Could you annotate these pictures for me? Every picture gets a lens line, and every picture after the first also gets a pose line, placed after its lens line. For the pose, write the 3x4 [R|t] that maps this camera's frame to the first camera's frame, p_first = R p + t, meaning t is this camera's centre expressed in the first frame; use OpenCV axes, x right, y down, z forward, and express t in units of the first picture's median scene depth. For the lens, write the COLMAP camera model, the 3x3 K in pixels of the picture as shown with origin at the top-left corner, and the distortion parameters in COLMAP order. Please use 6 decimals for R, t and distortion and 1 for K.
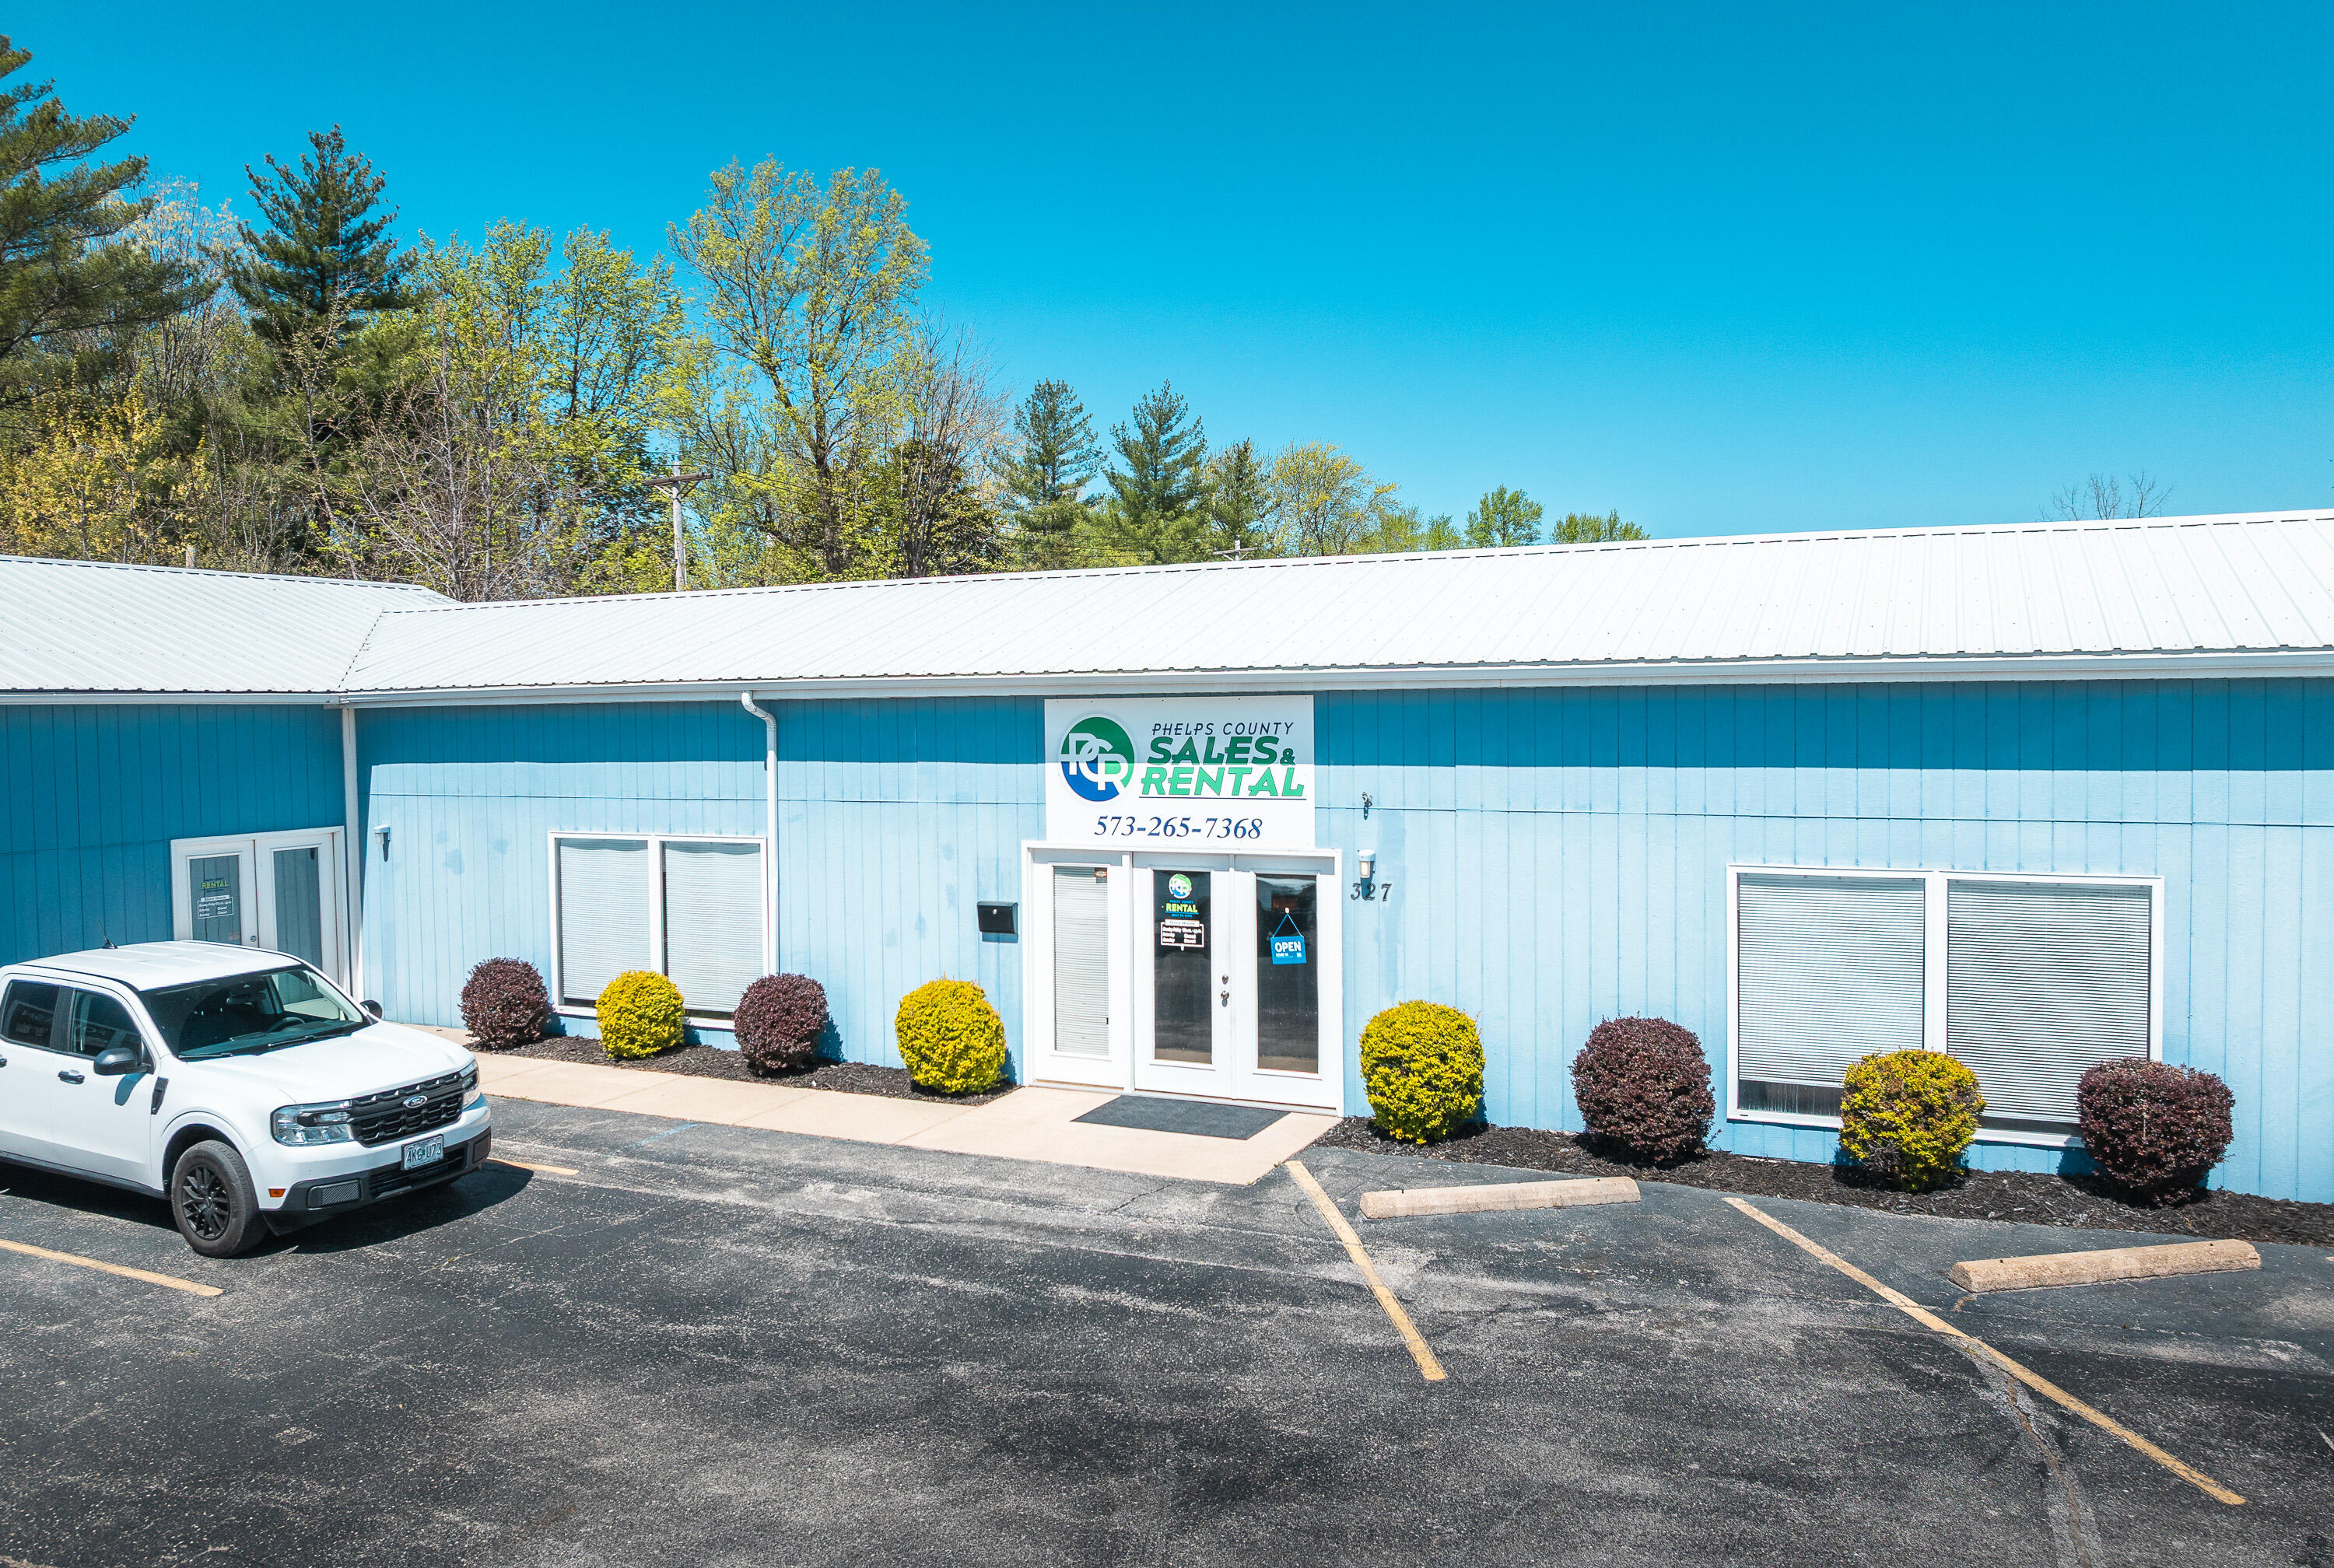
lens RADIAL K [[1661.5, 0, 1176.2], [0, 1661.5, 760.5], [0, 0, 1]] dist [-0.073158, 0.042162]
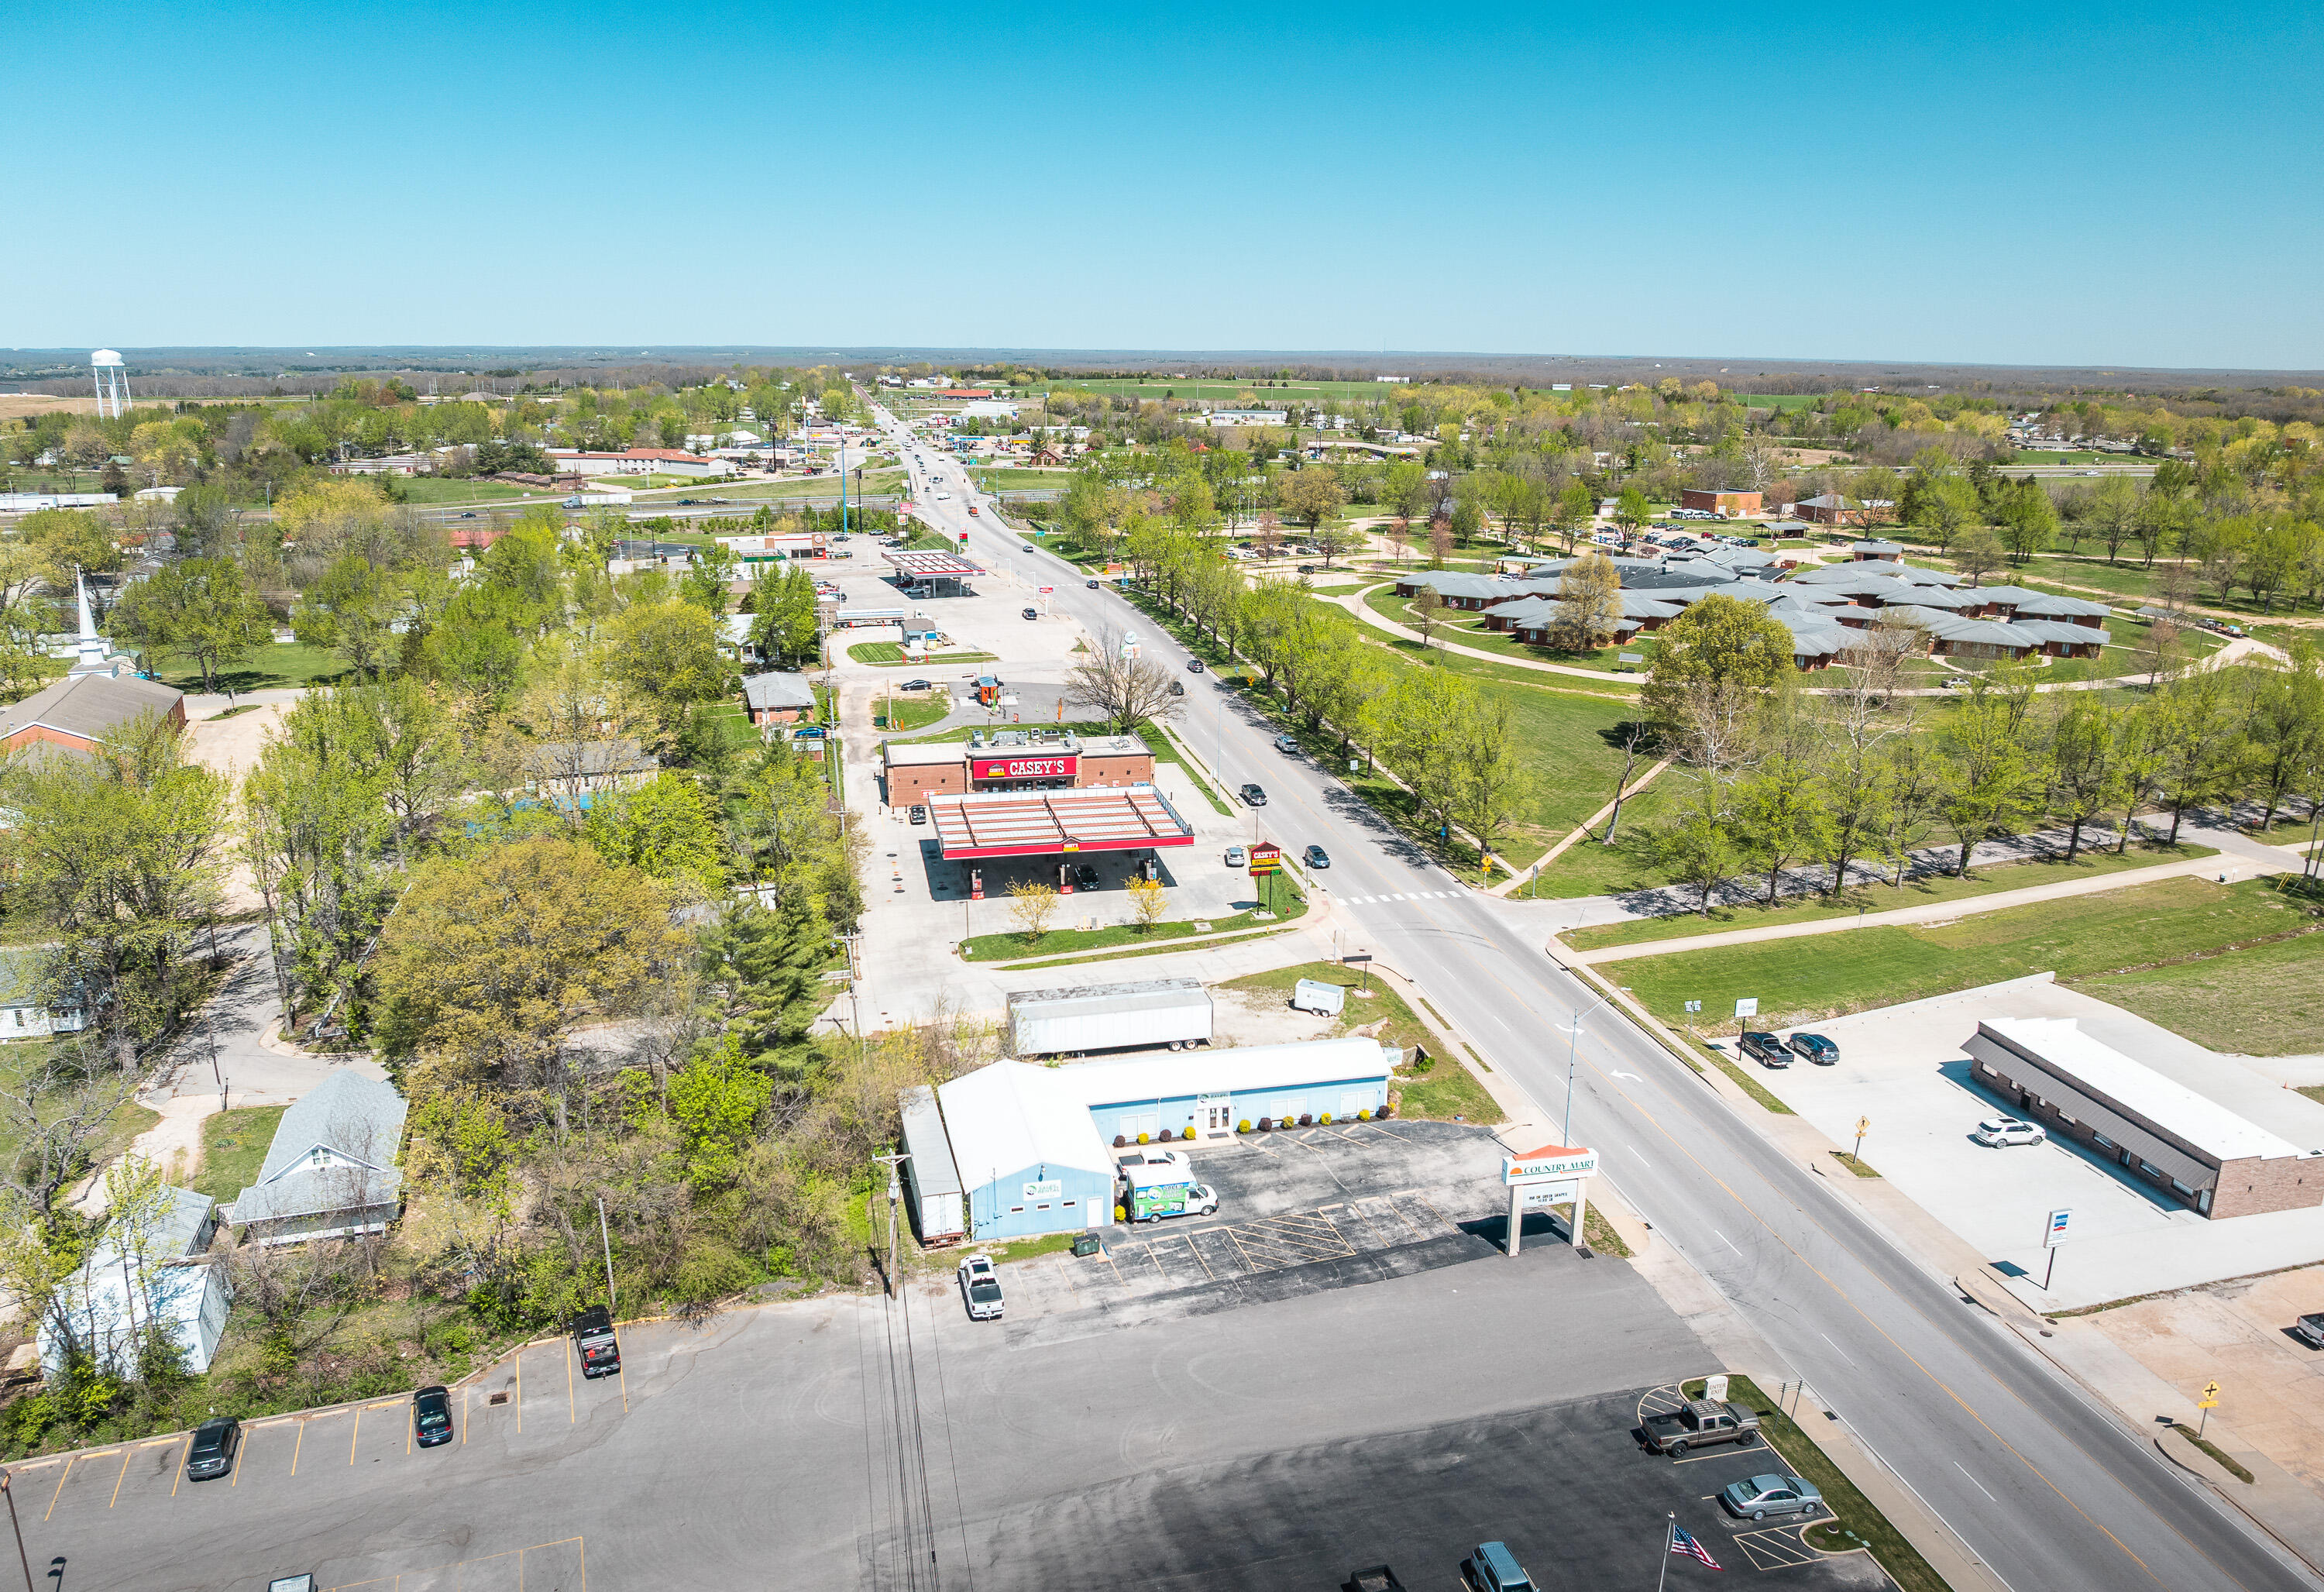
lens RADIAL K [[1663.7, 0, 1167.9], [0, 1663.7, 703.6], [0, 0, 1]] dist [-0.040186, -0.003528]
pose [[0.774613, -0.110266, 0.622748, -5.440772], [0.002834, 0.985279, 0.170931, -3.564673], [-0.632429, -0.130641, 0.763523, -5.303670]]
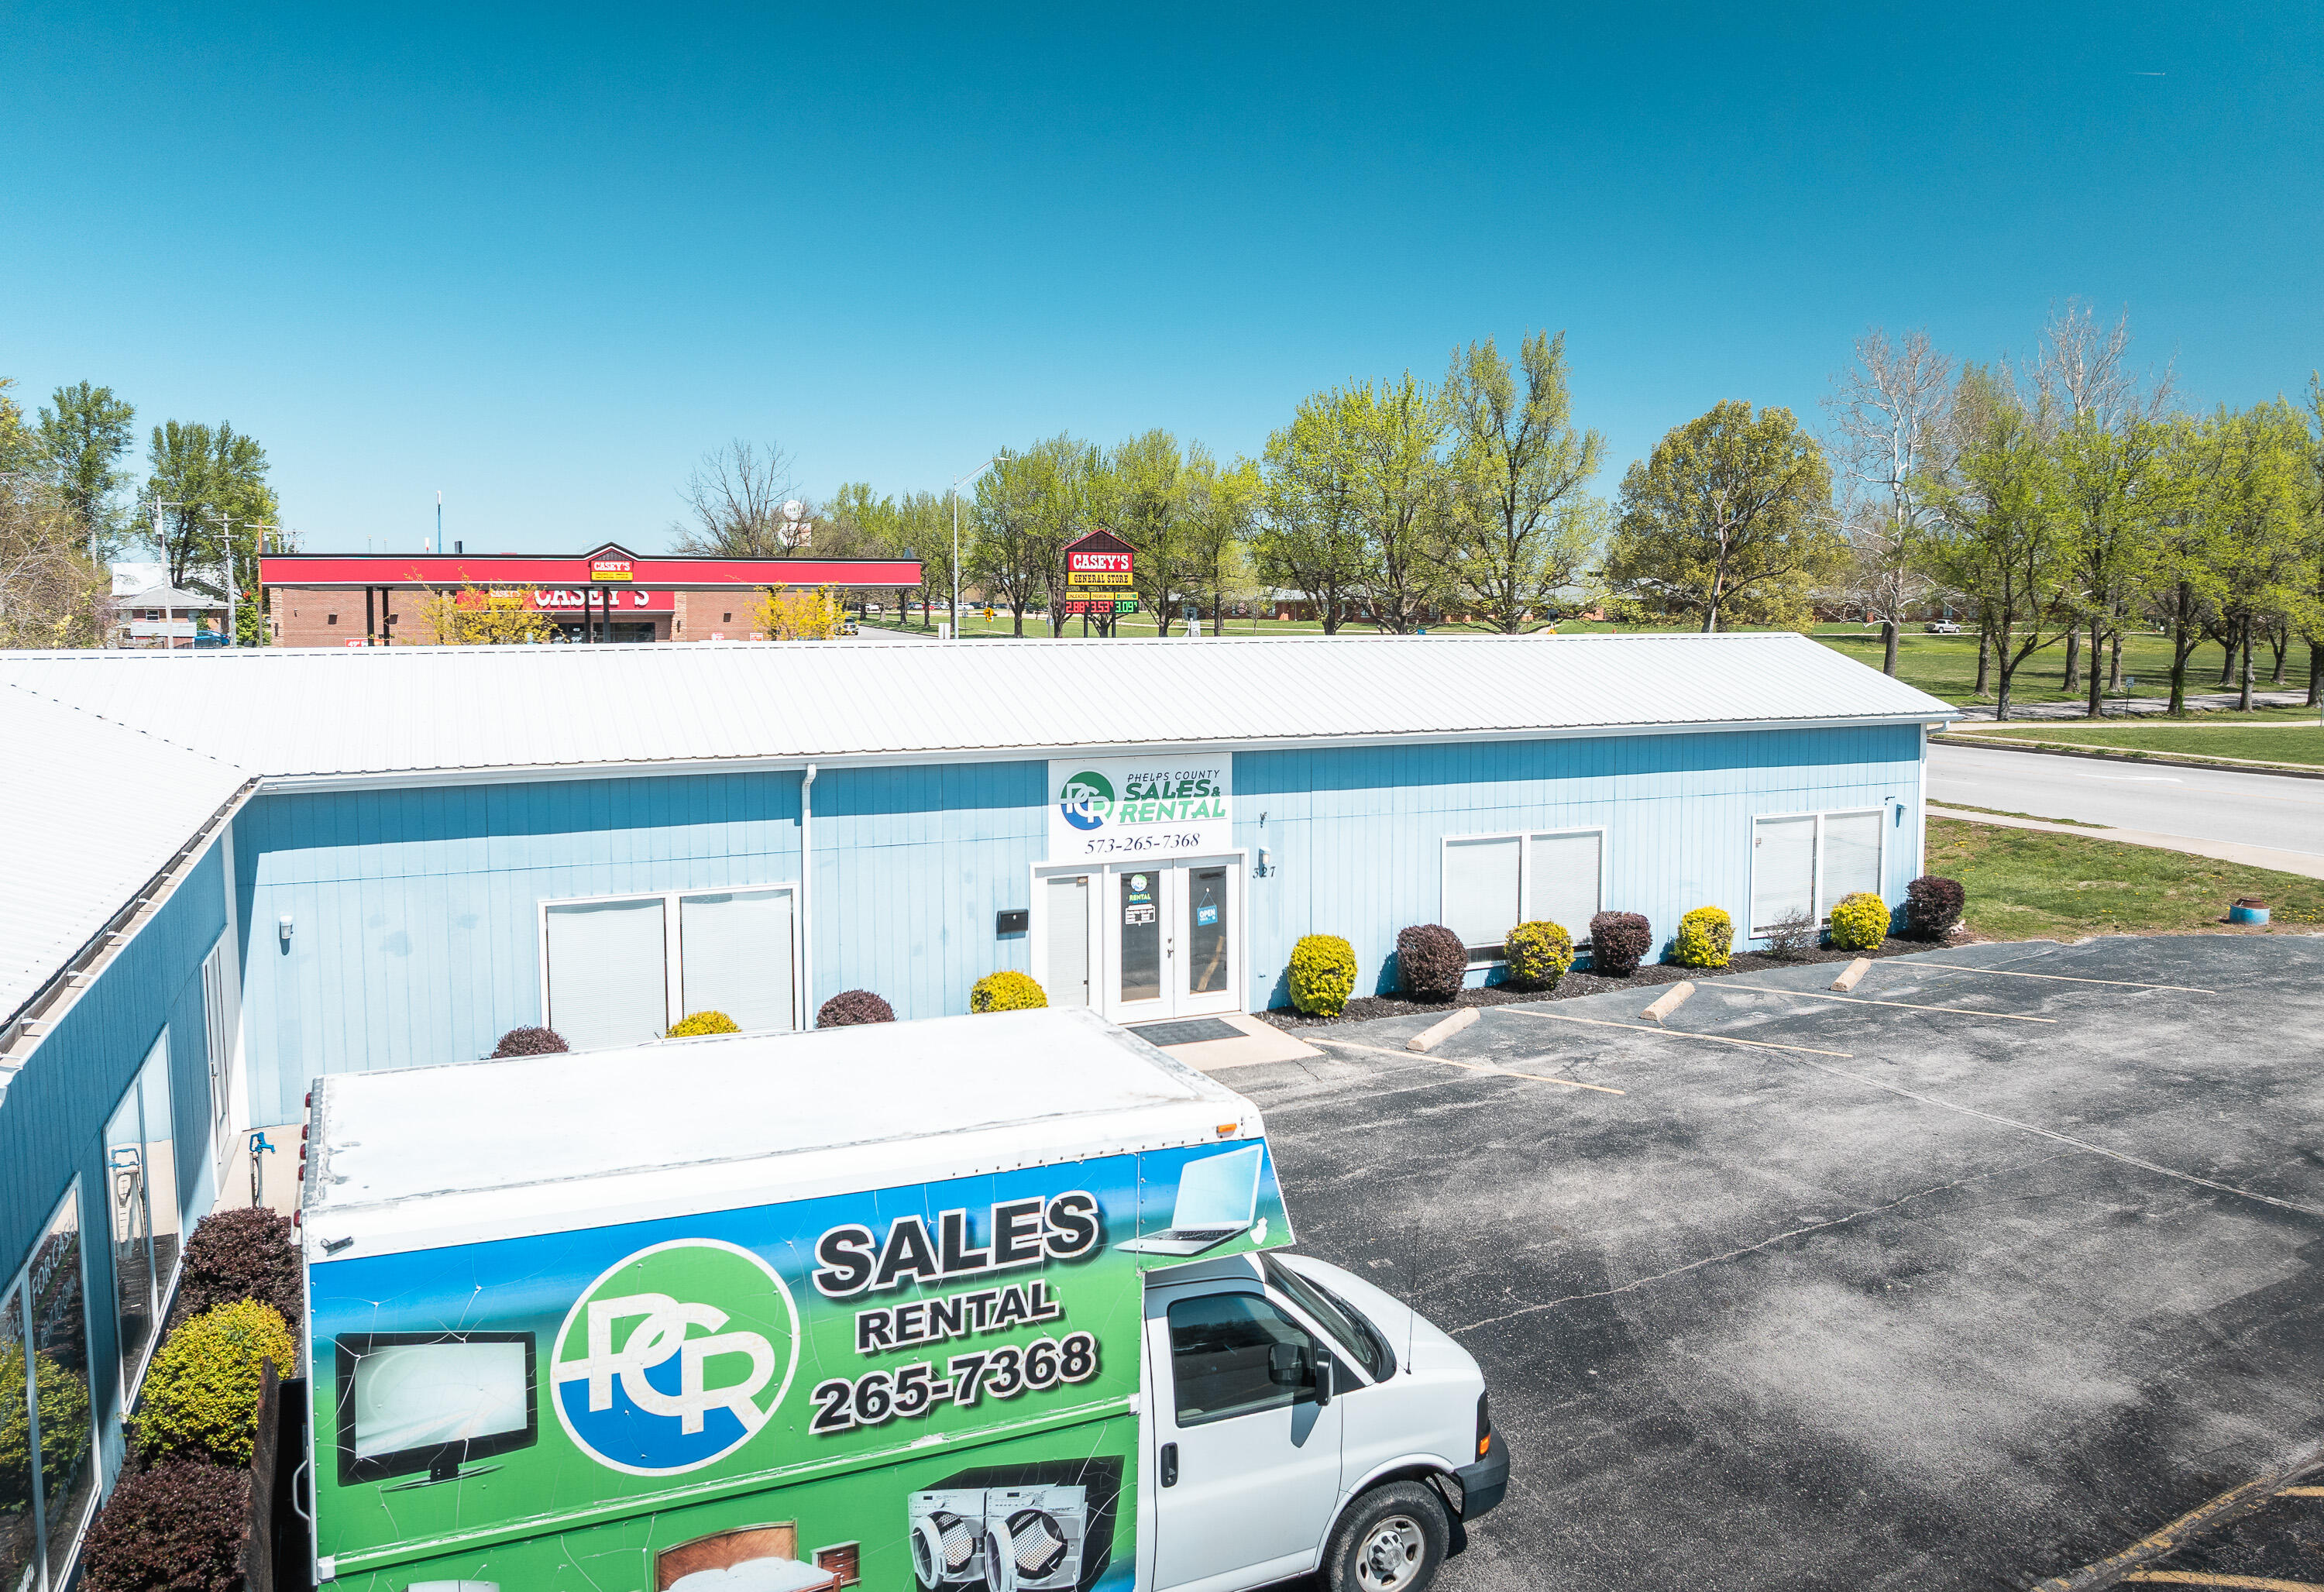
lens RADIAL K [[1663.7, 0, 1167.9], [0, 1663.7, 703.6], [0, 0, 1]] dist [-0.040186, -0.003528]
pose [[0.646191, -0.035076, 0.762369, -1.104642], [0.017995, 0.999366, 0.030727, -0.128649], [-0.762963, -0.006137, 0.646413, 0.023015]]
